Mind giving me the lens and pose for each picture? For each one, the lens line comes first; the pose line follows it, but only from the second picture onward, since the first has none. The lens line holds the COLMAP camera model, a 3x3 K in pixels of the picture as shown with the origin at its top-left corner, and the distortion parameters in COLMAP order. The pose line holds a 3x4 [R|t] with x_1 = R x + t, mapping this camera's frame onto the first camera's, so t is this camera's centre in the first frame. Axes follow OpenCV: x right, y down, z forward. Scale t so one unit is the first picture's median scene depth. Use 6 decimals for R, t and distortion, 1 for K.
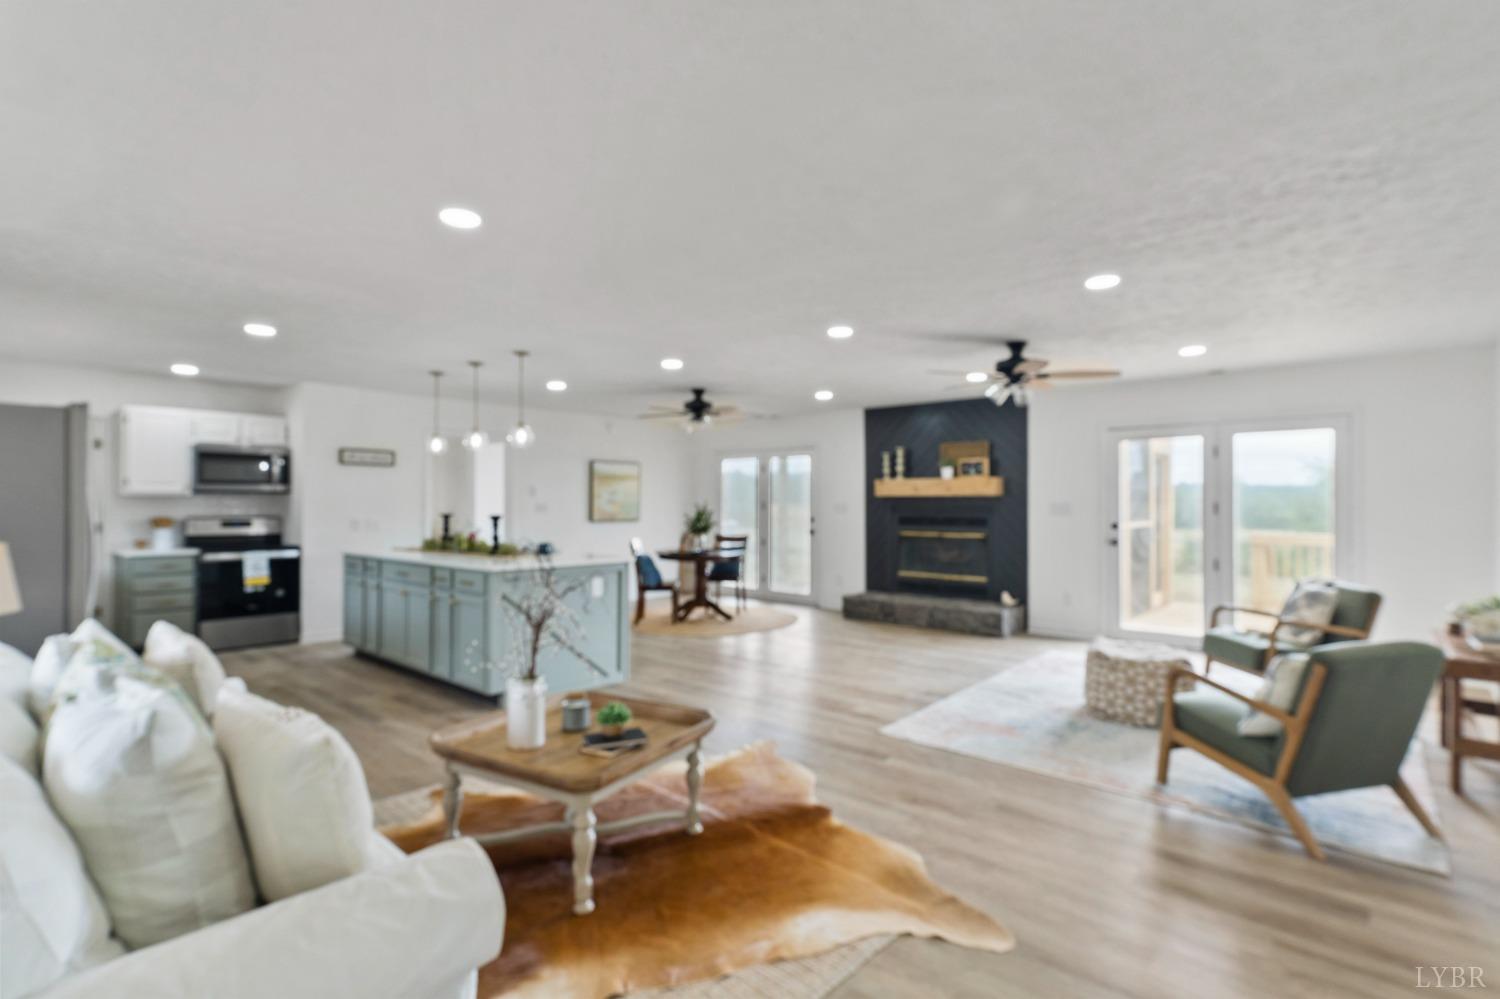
lens RADIAL K [[712.9, 0, 754.3], [0, 712.9, 497.5], [0, 0, 1]] dist [-0.000414, -0.000289]
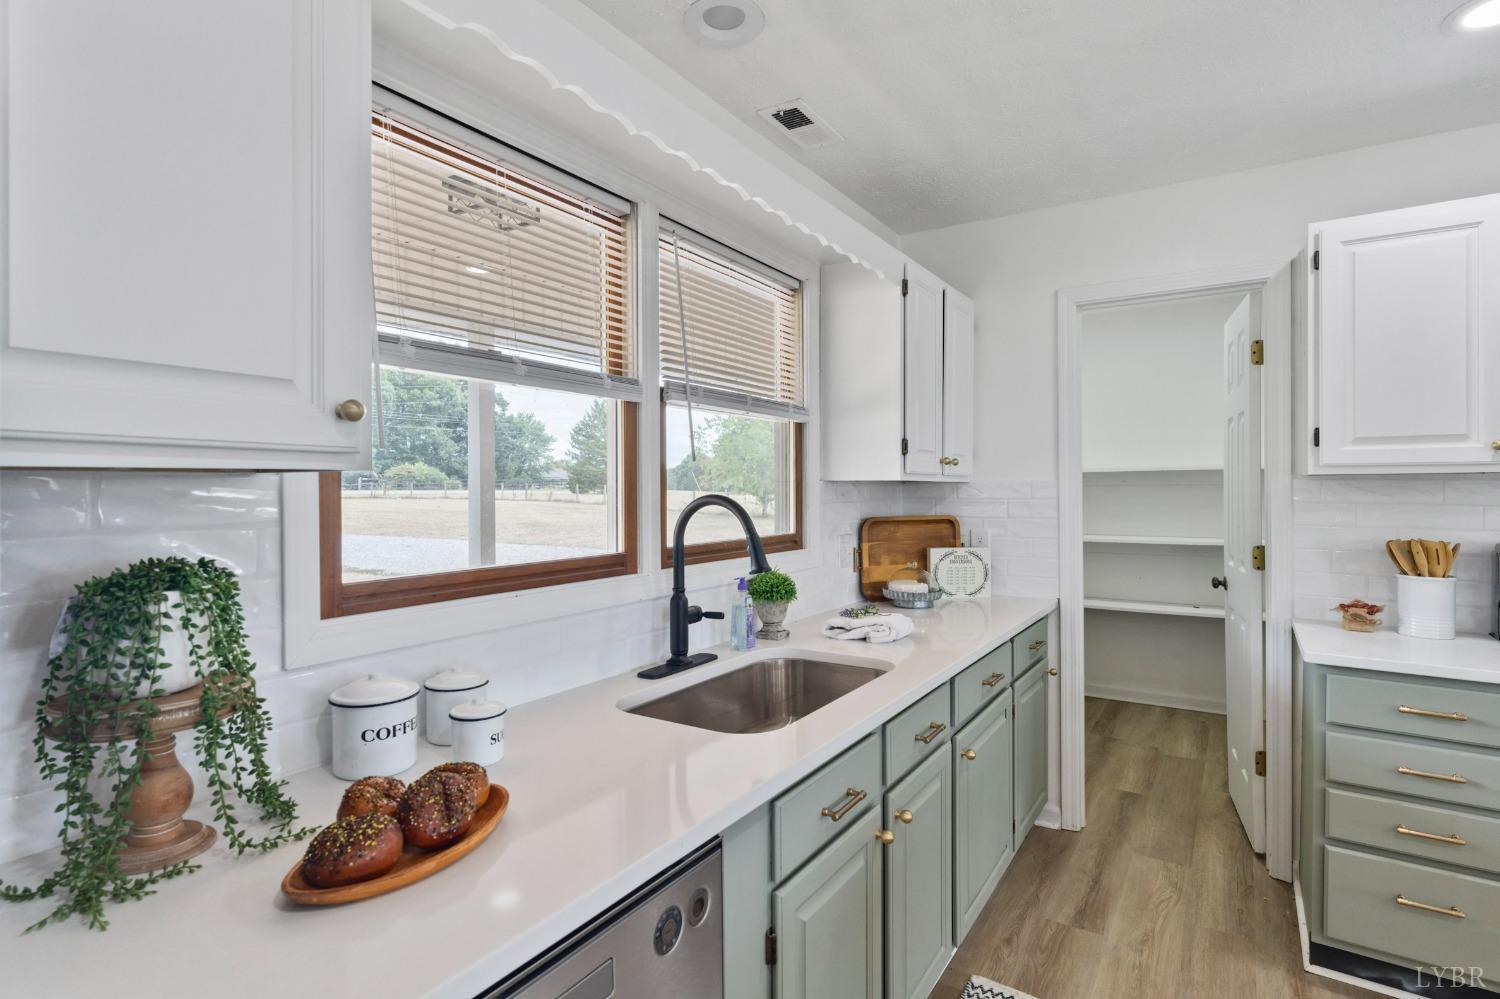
lens RADIAL K [[754.7, 0, 751.2], [0, 754.7, 492.7], [0, 0, 1]] dist [0.001279, 0.000854]
pose [[0.137697, 0.005899, -0.990457, -0.443346], [0.010142, 0.999921, 0.007365, -0.000187], [0.990422, -0.011059, 0.137627, 0.542060]]
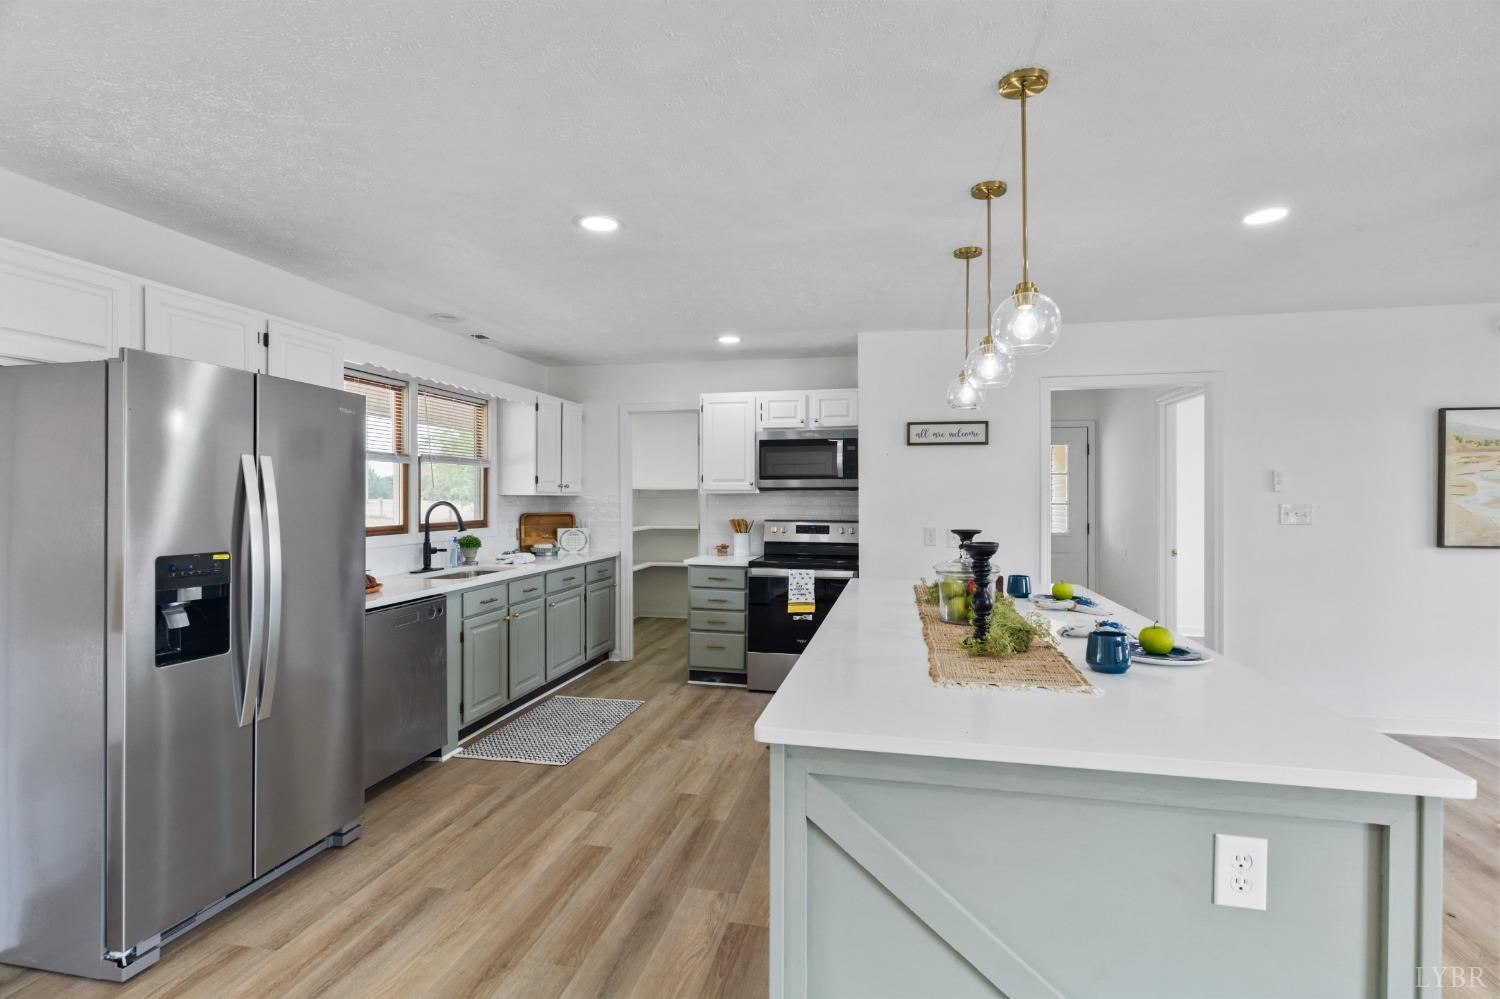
lens RADIAL K [[712.9, 0, 749.9], [0, 712.9, 499.1], [0, 0, 1]] dist [-0.000414, -0.000289]
pose [[0.482929, 0.003233, -0.875654, -0.059896], [0.005857, 0.999959, 0.006922, -0.002284], [0.875640, -0.008471, 0.482890, 0.502611]]
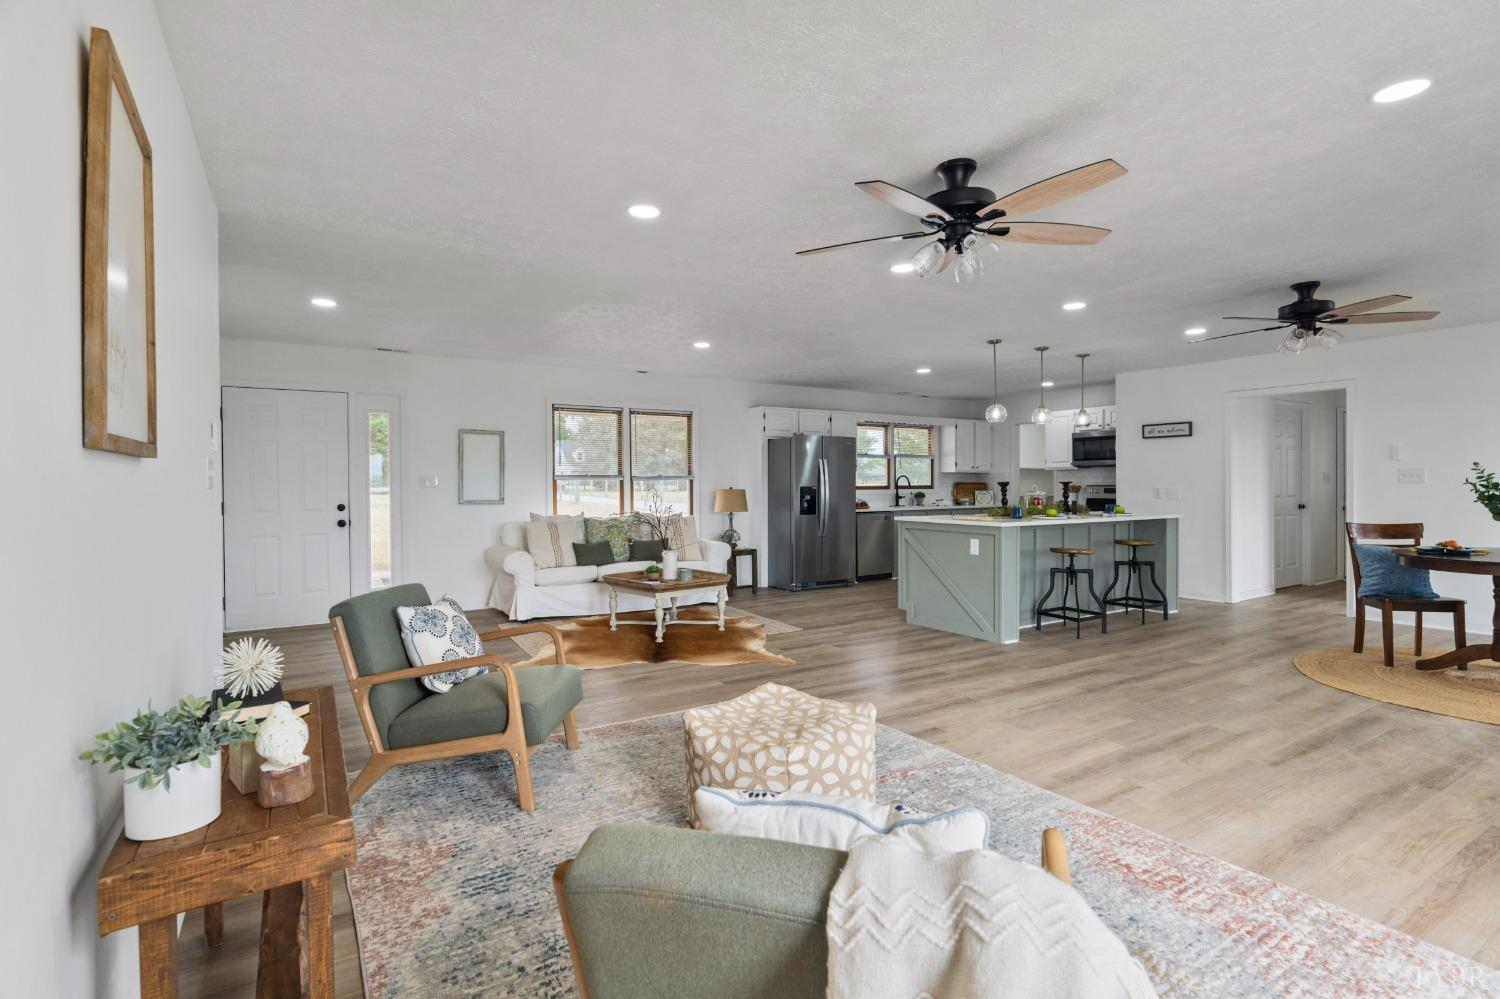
lens RADIAL K [[712.9, 0, 748.9], [0, 712.9, 490.4], [0, 0, 1]] dist [-0.000414, -0.000289]
pose [[-0.289755, 0.008504, -0.957063, 0.632371], [0.013091, 0.999902, 0.004922, 0.019550], [0.957011, -0.011102, -0.289838, 0.670505]]
